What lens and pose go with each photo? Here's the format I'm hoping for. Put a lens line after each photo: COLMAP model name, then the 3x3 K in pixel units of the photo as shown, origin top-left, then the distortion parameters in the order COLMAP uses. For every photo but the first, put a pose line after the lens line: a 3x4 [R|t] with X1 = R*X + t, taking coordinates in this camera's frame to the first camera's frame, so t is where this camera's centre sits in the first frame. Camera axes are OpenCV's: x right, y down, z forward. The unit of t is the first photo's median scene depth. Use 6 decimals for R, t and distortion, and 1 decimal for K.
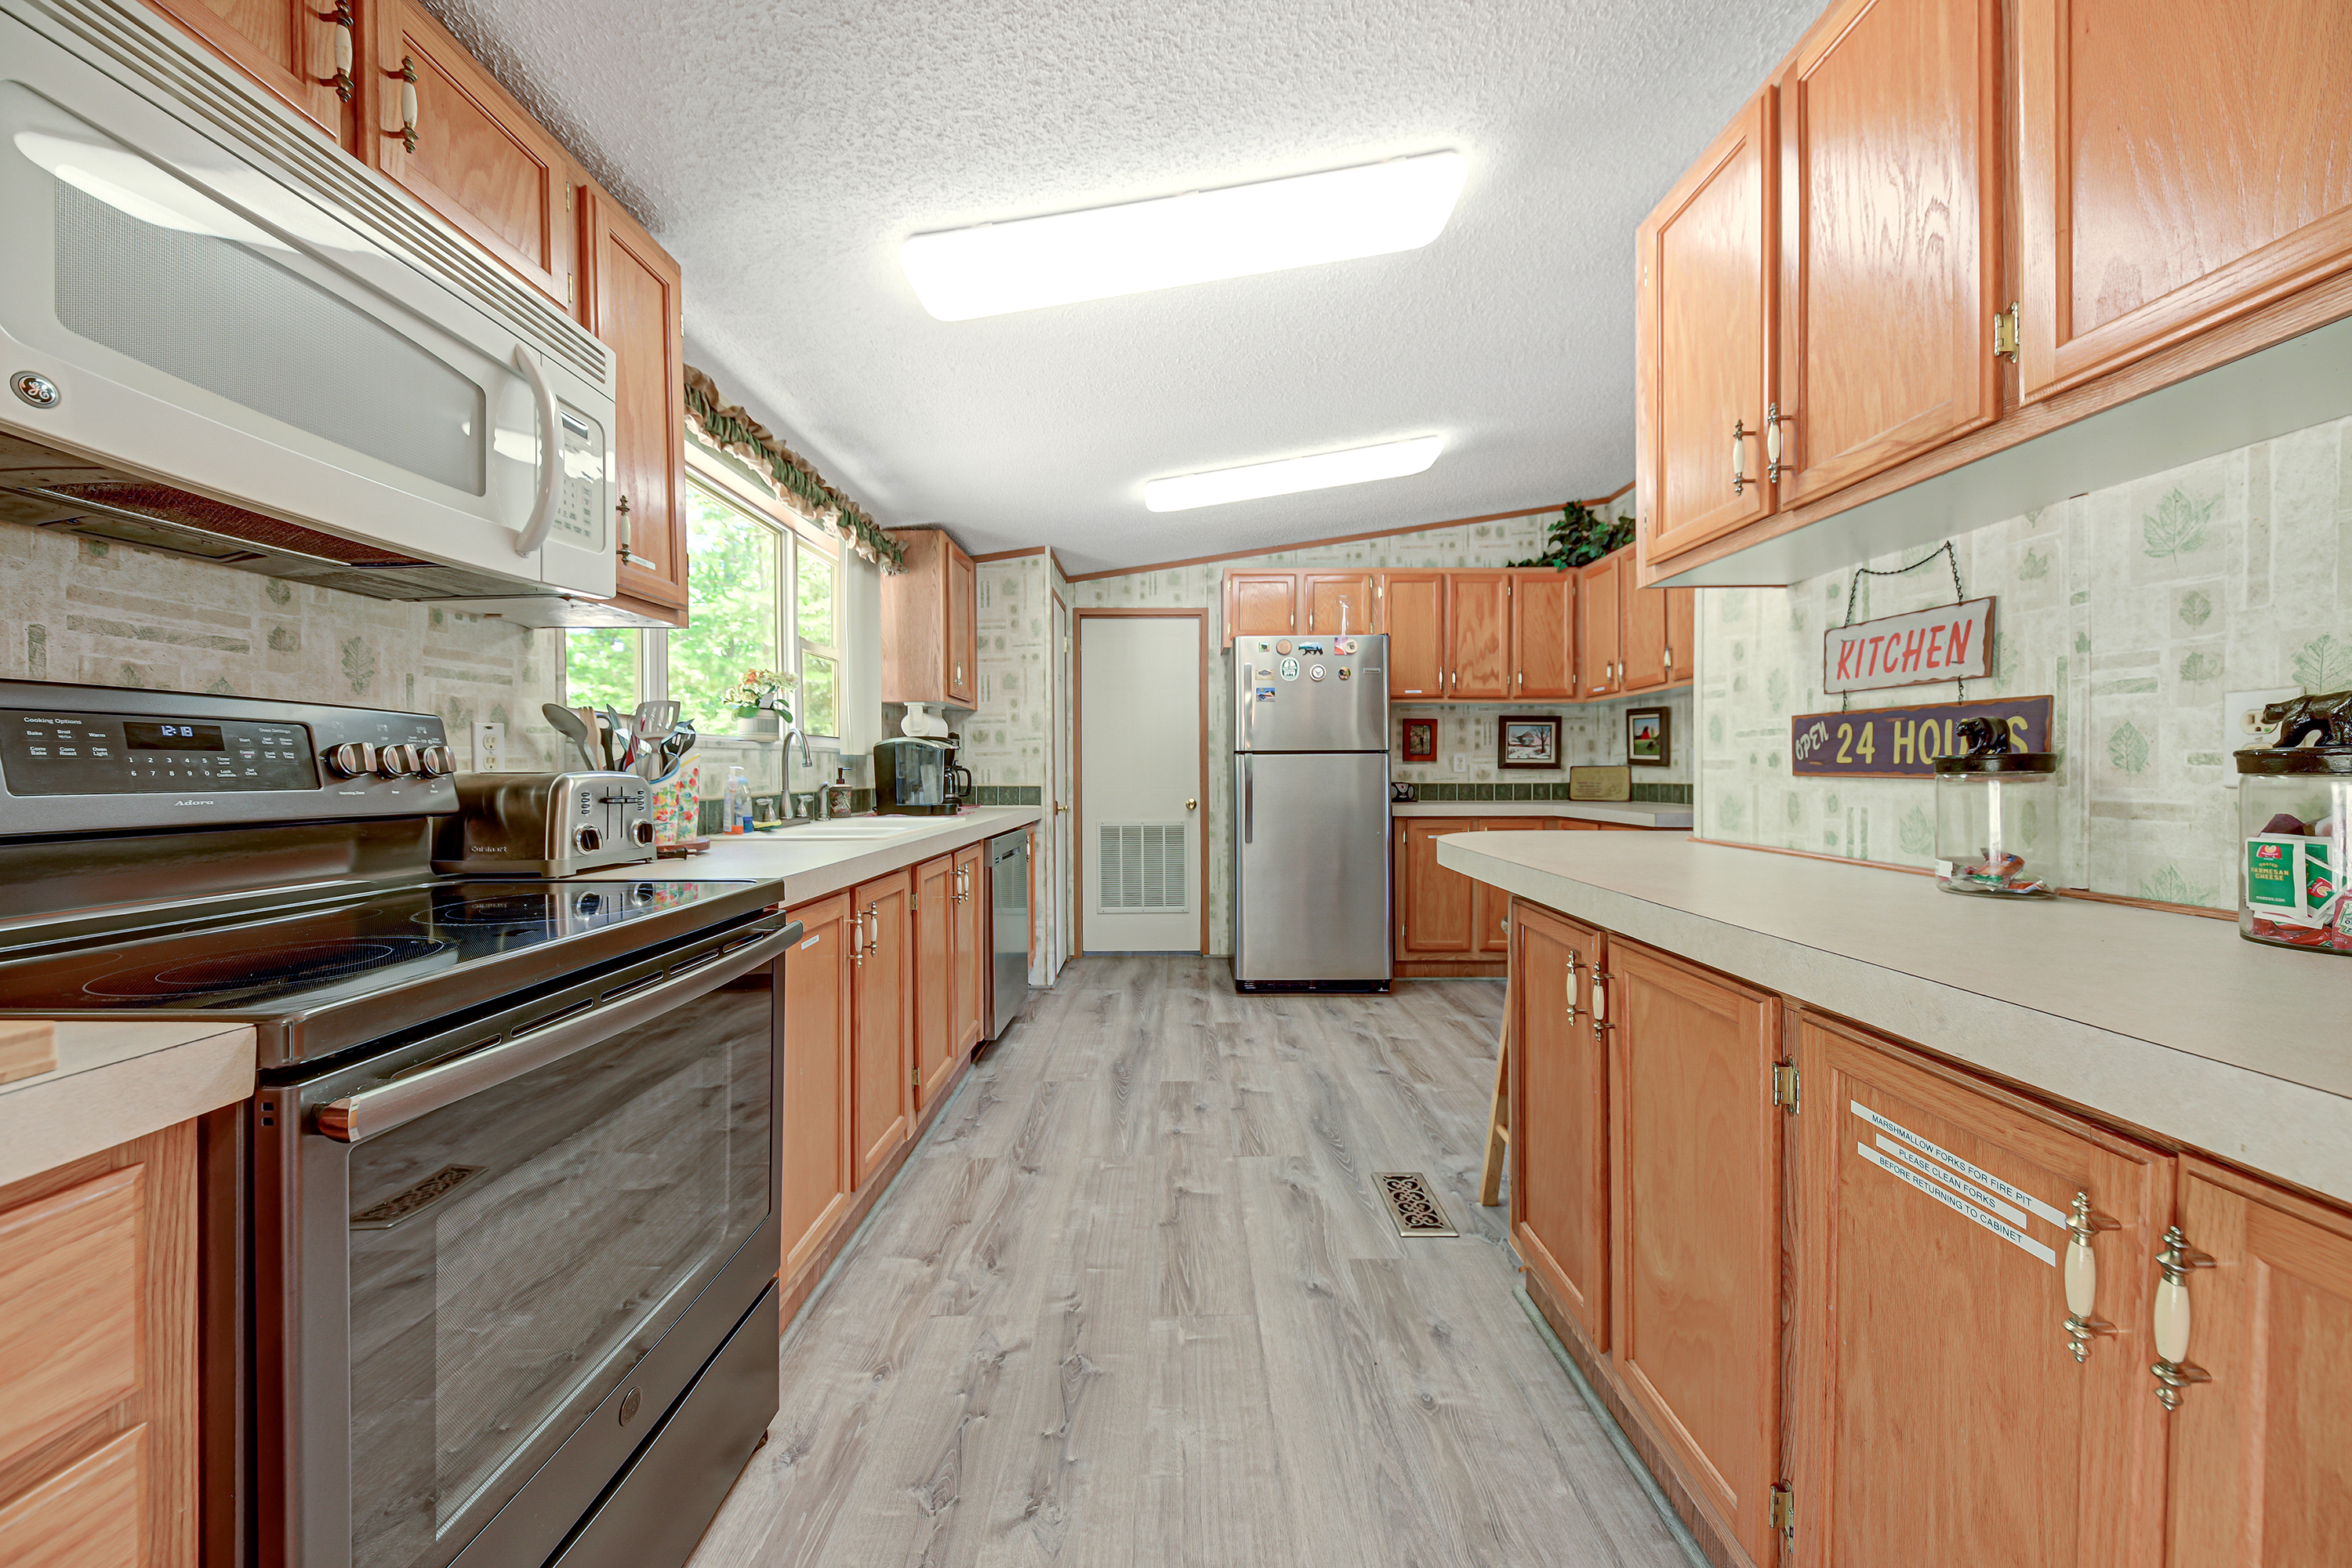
lens RADIAL K [[802.9, 0, 1188.9], [0, 802.9, 779.3], [0, 0, 1]] dist [0.009327, -0.000071]
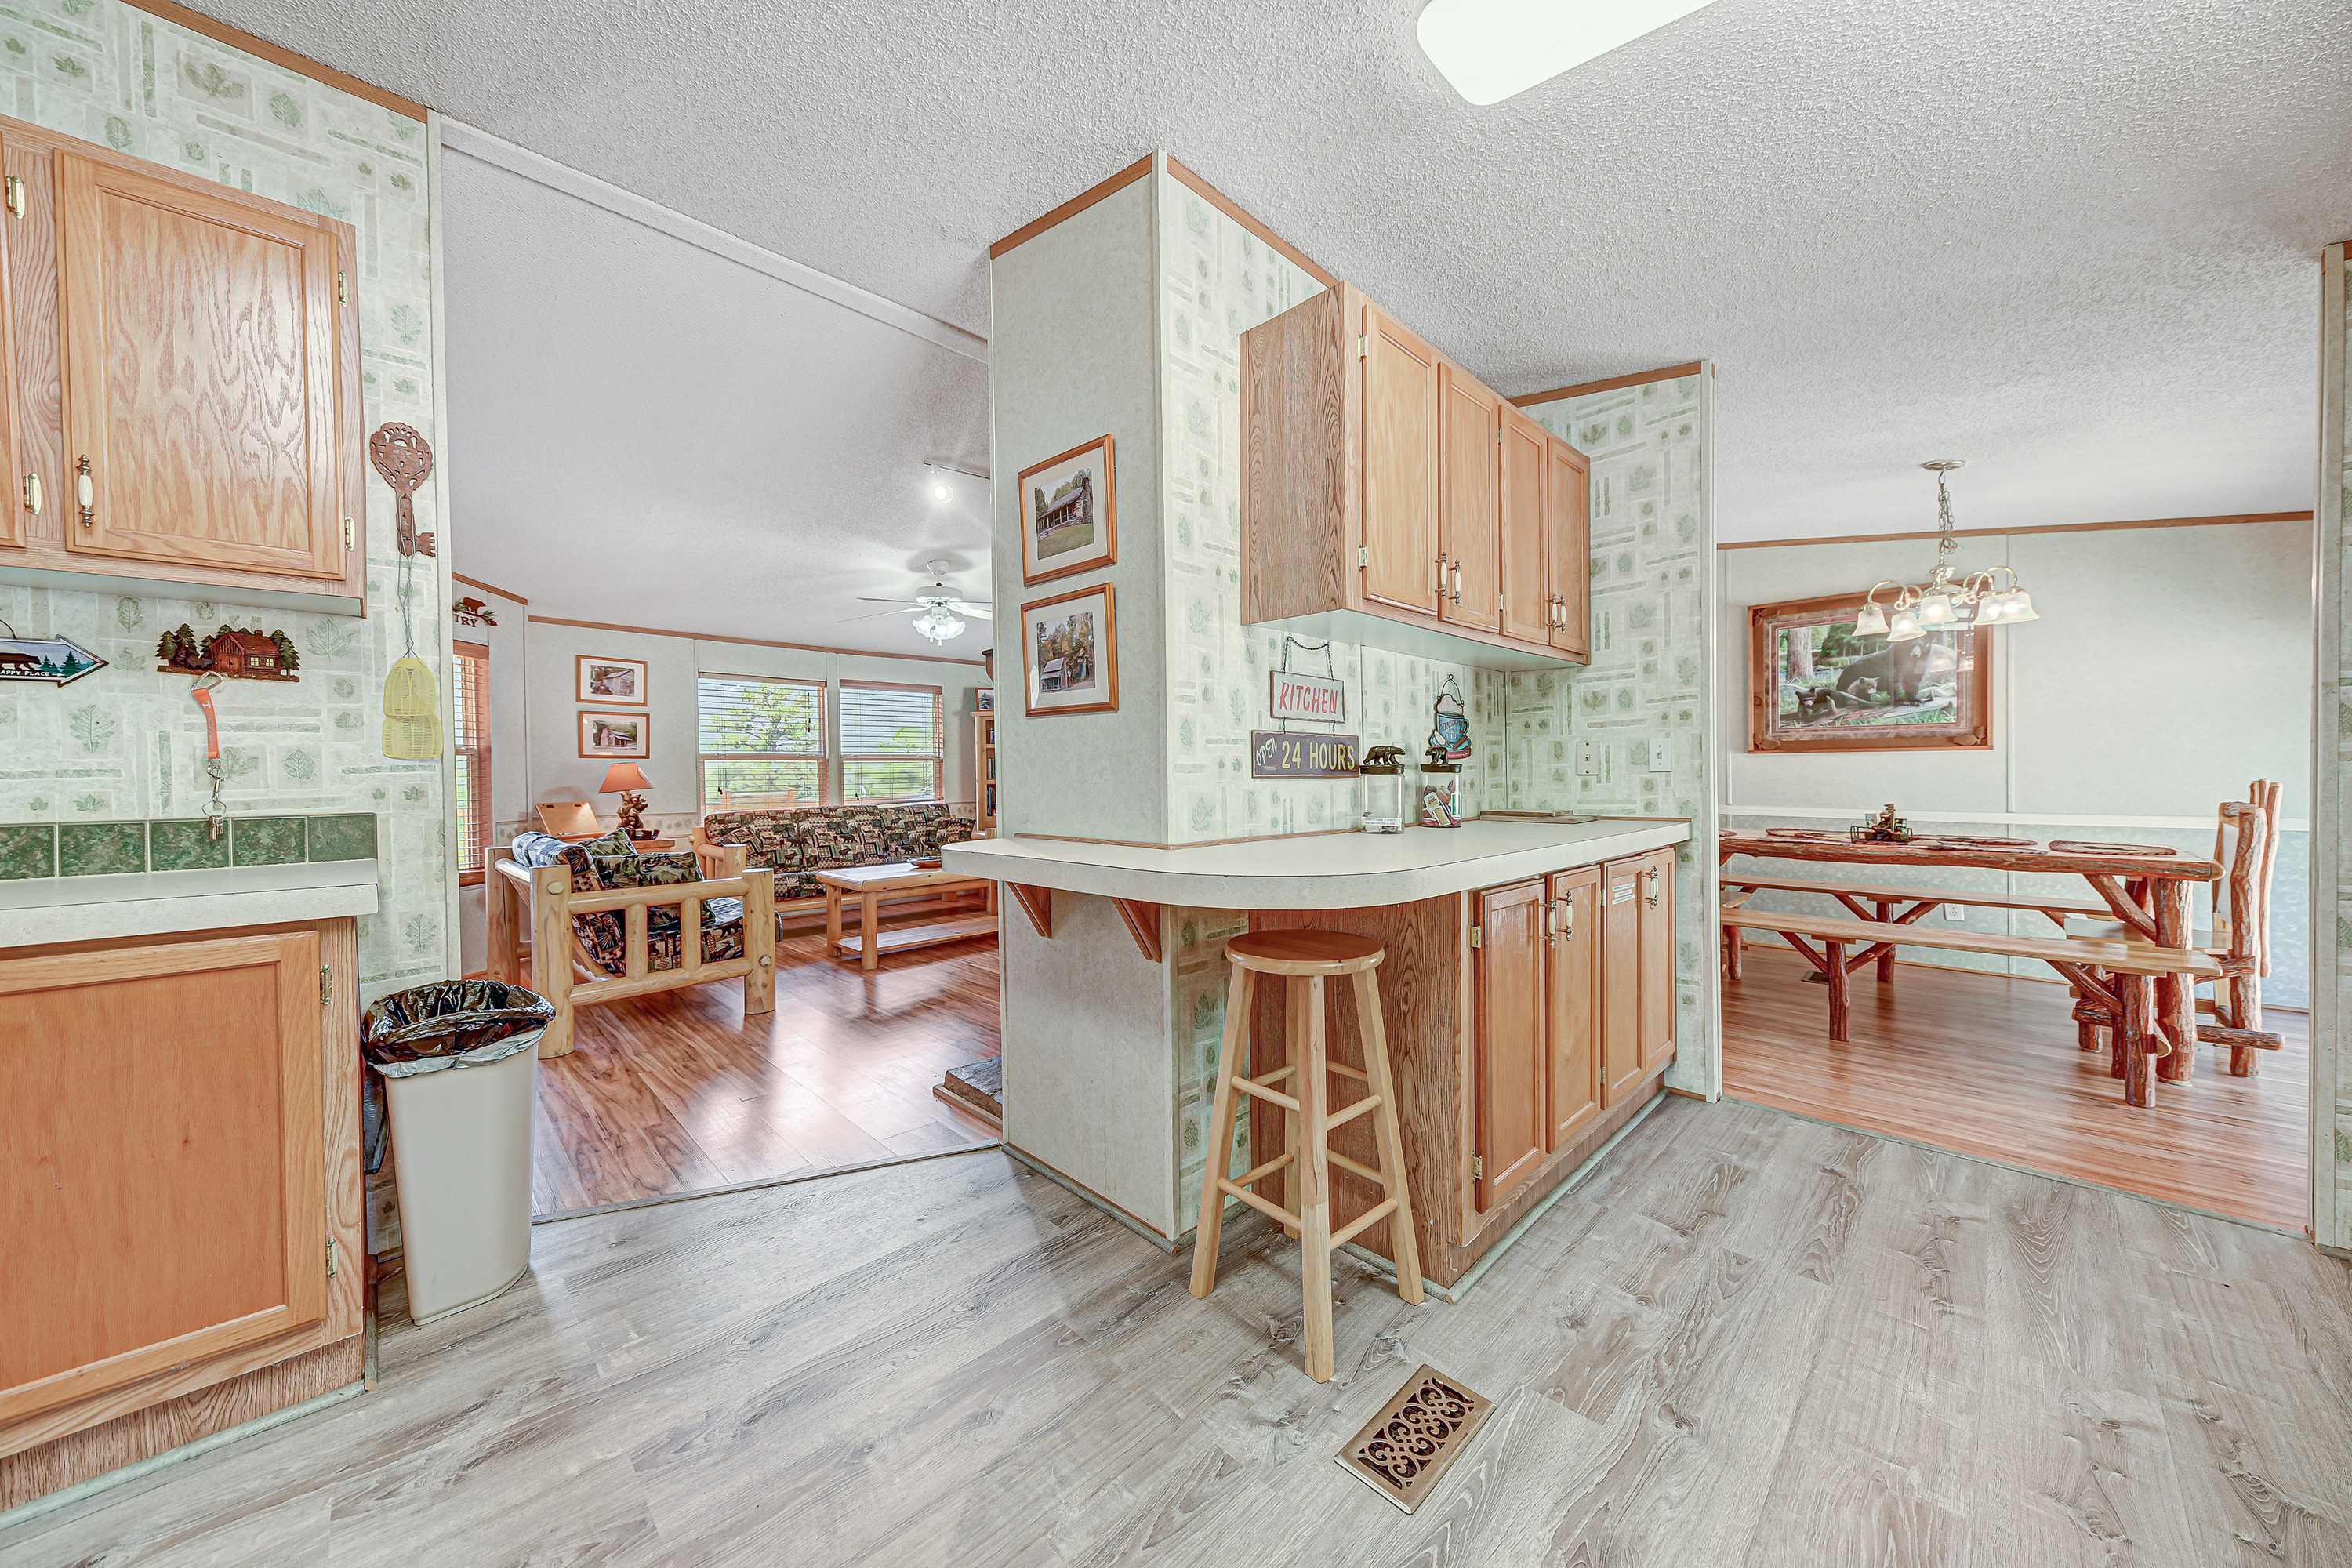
lens RADIAL K [[802.9, 0, 1188.9], [0, 802.9, 779.3], [0, 0, 1]] dist [0.009327, -0.000071]
pose [[-0.694100, 0.003437, 0.719870, -0.076121], [0.019768, 0.999703, 0.014287, -0.019592], [-0.719607, 0.024147, -0.693962, 1.735564]]
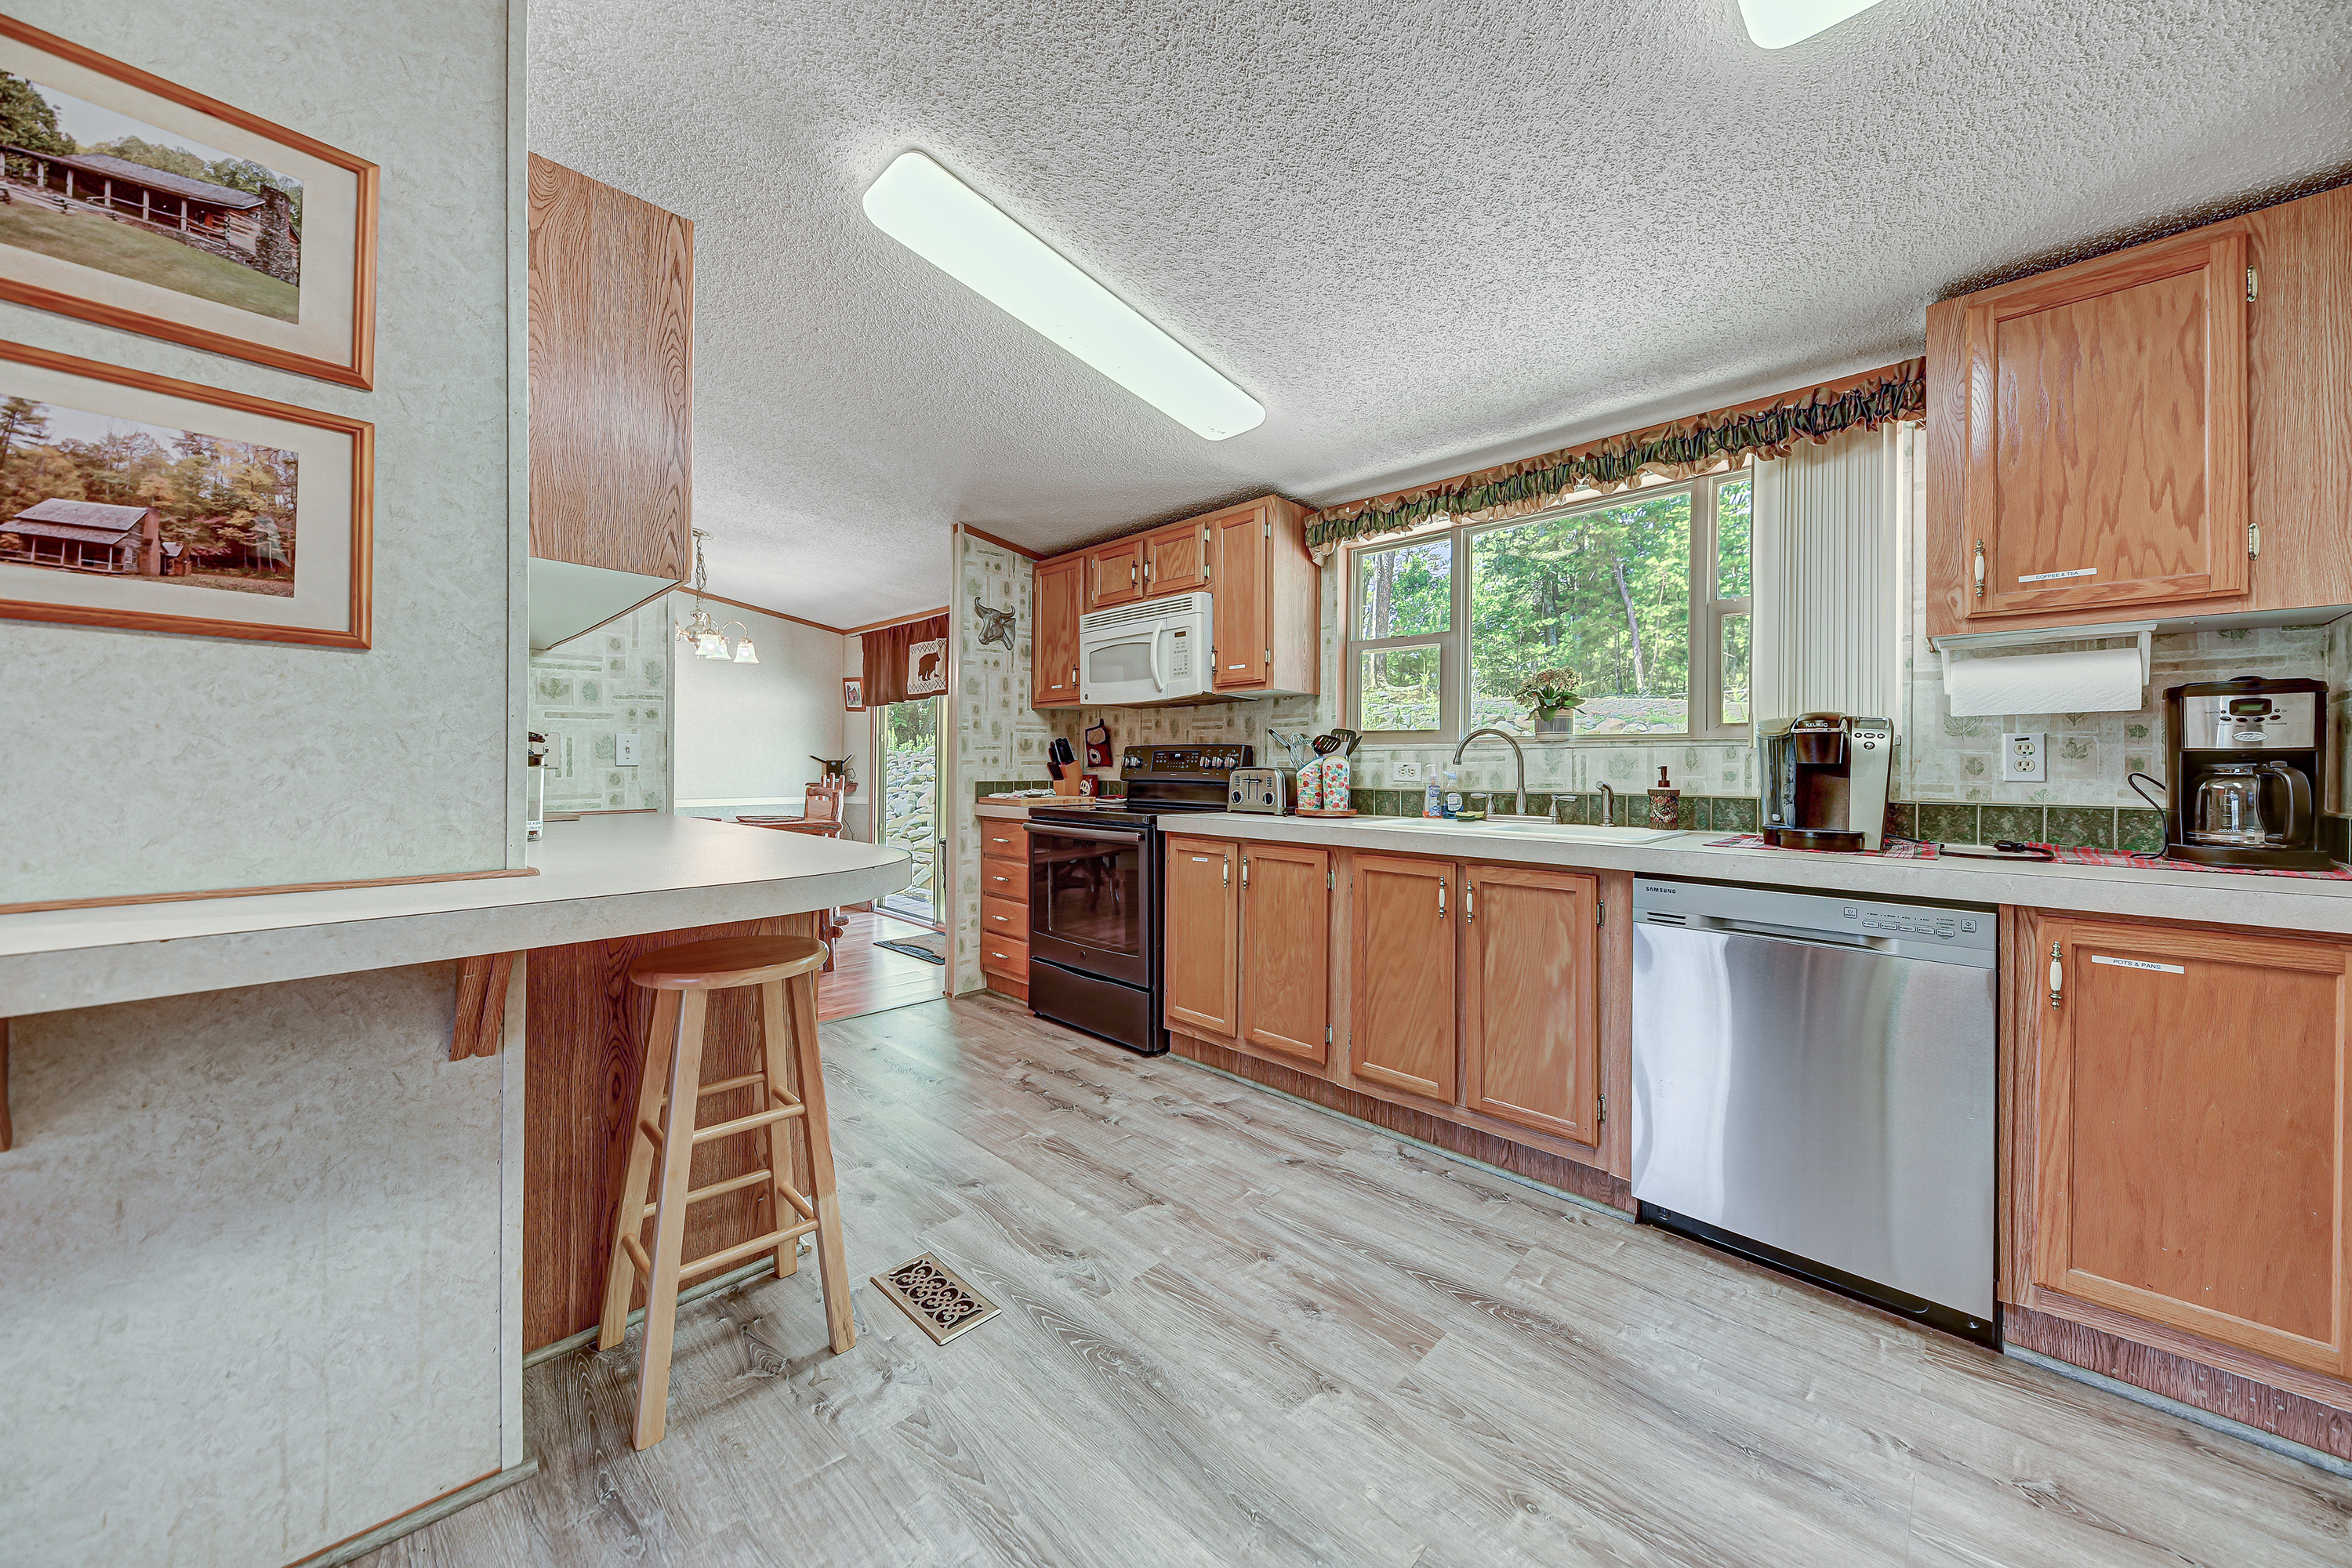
lens RADIAL K [[818.1, 0, 1163.6], [0, 818.1, 762.1], [0, 0, 1]] dist [-0.000673, -0.000227]
pose [[-0.714540, -0.006105, -0.699568, 0.763867], [-0.013848, 0.999889, 0.005419, -0.024862], [0.699457, 0.013559, -0.714546, 1.923620]]
